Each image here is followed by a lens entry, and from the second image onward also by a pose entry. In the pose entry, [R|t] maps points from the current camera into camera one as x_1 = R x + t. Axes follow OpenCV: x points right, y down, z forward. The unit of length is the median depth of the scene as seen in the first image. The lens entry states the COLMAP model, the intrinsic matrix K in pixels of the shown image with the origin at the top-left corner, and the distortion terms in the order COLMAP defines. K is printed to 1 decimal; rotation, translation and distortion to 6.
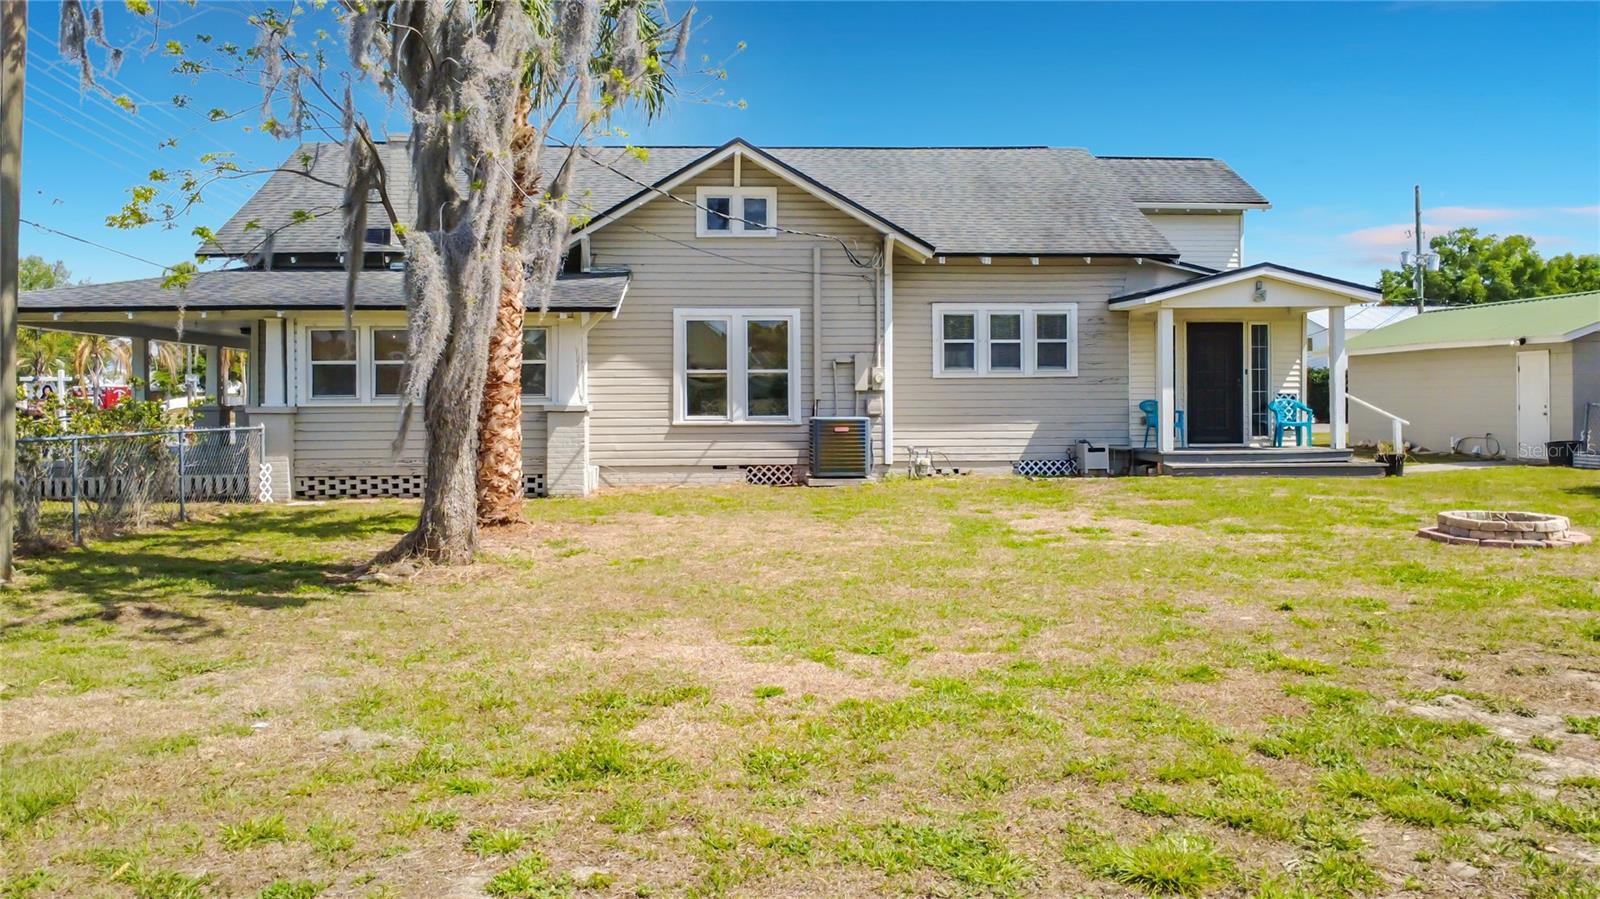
lens RADIAL K [[1191.8, 0, 796.3], [0, 1191.8, 448.5], [0, 0, 1]] dist [-0.000888, 0.003476]
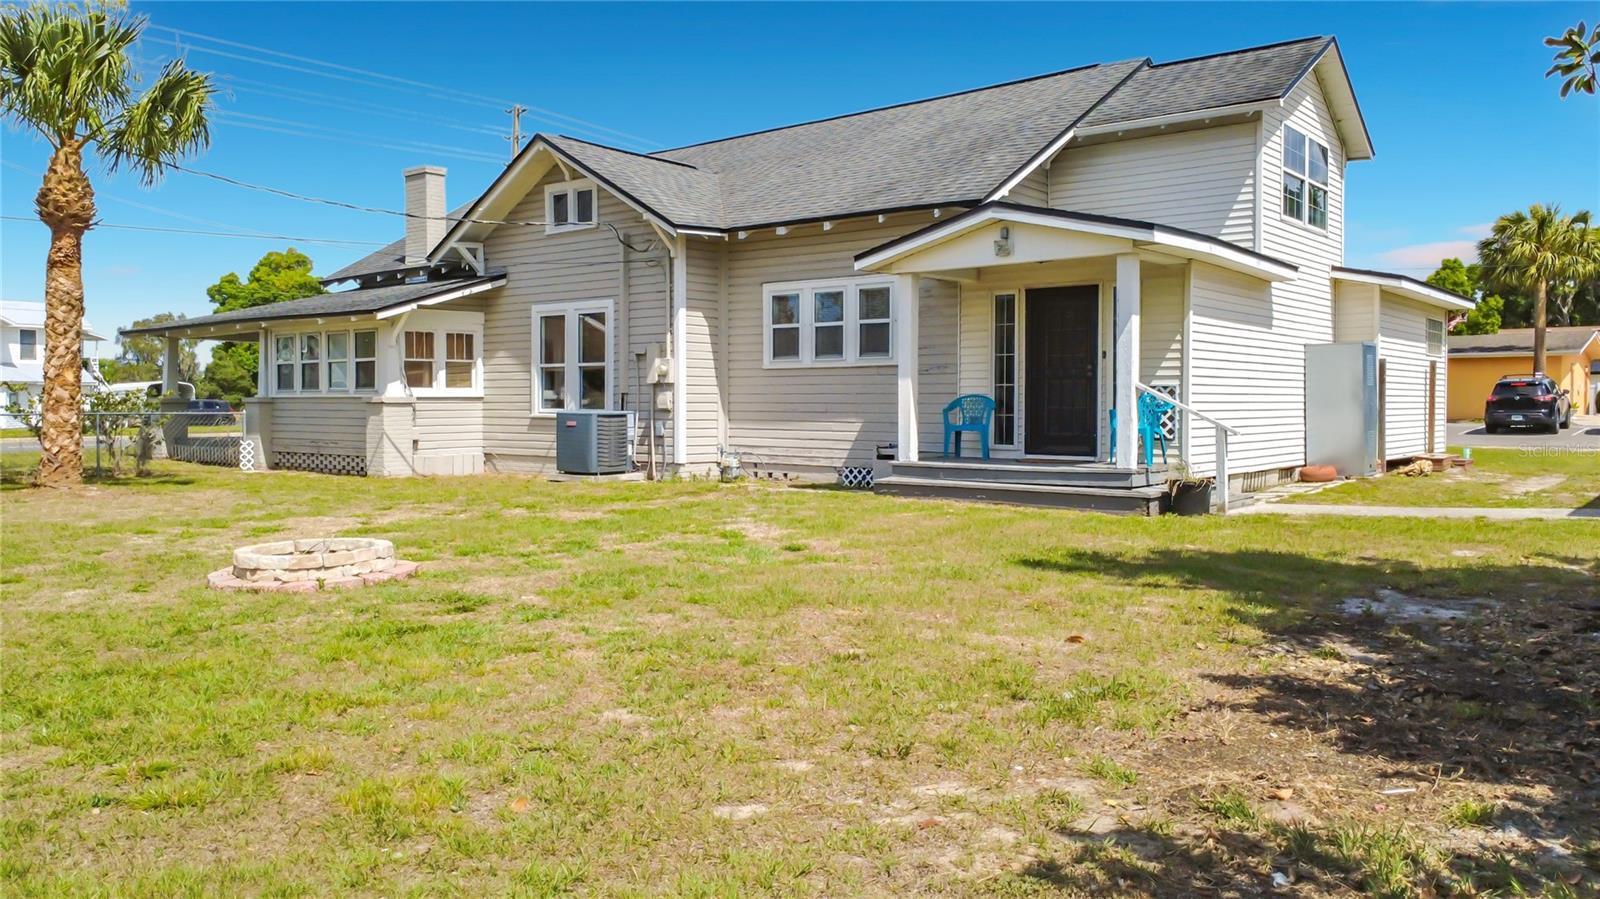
lens RADIAL K [[1191.8, 0, 796.7], [0, 1191.8, 451.8], [0, 0, 1]] dist [-0.000888, 0.003476]
pose [[0.732744, 0.036885, -0.679505, 0.734224], [-0.028186, 0.999318, 0.023850, -0.019550], [0.679921, 0.001676, 0.733284, 0.370152]]
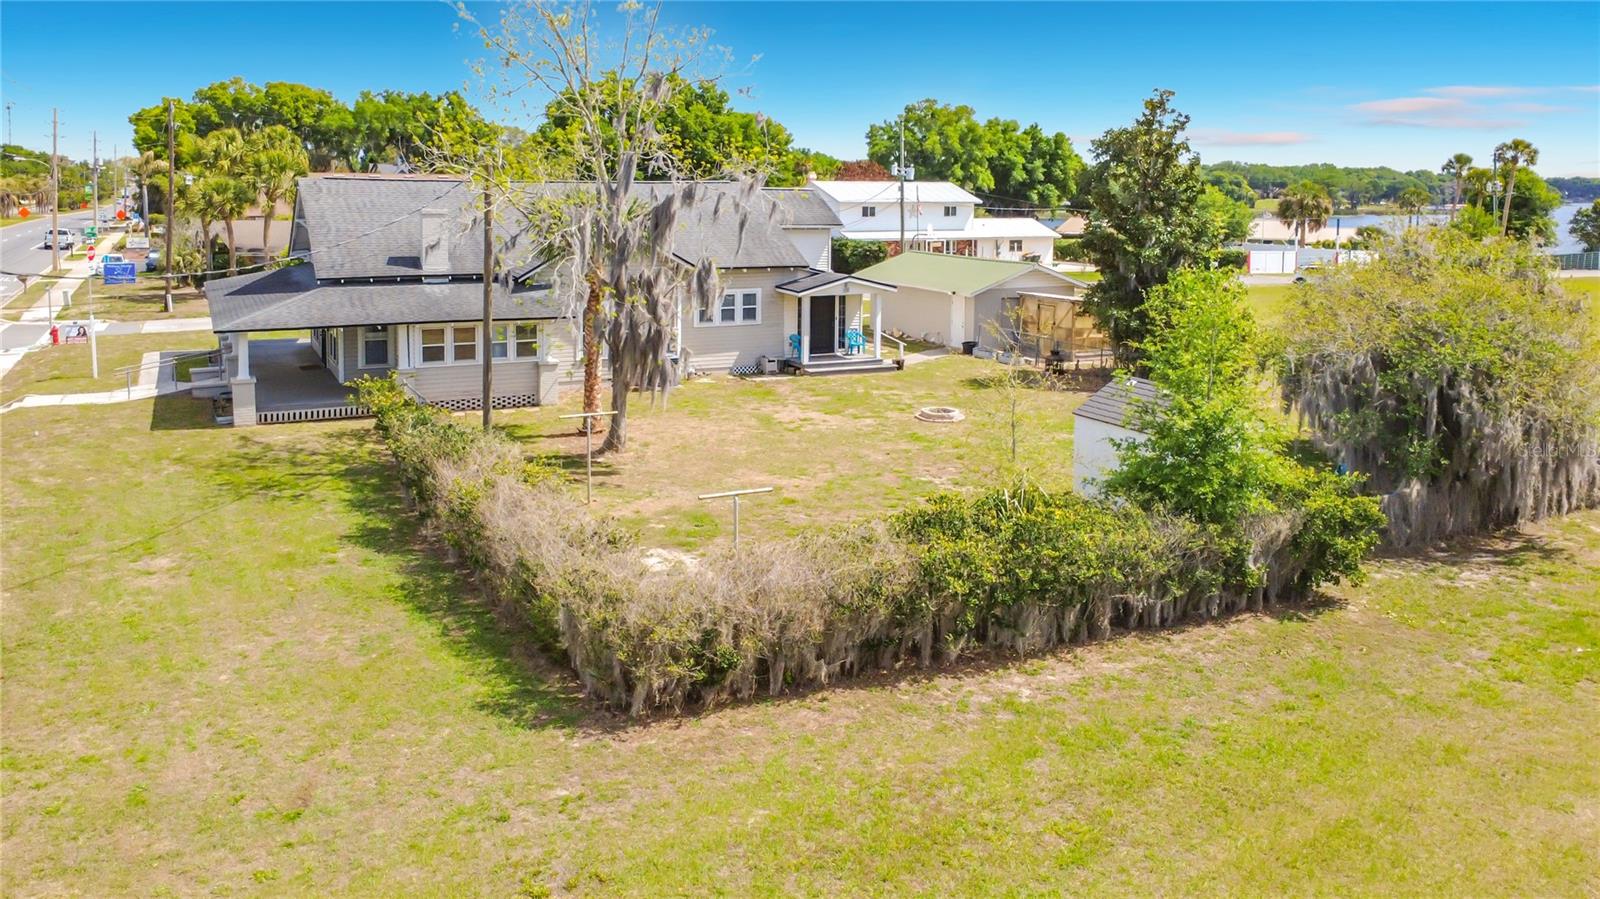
lens RADIAL K [[1191.8, 0, 793.7], [0, 1191.8, 450.6], [0, 0, 1]] dist [-0.000888, 0.003476]
pose [[0.919416, -0.069480, 0.387100, -0.512894], [-0.001881, 0.983483, 0.180993, -0.216361], [-0.393282, -0.167136, 0.904099, -0.888524]]
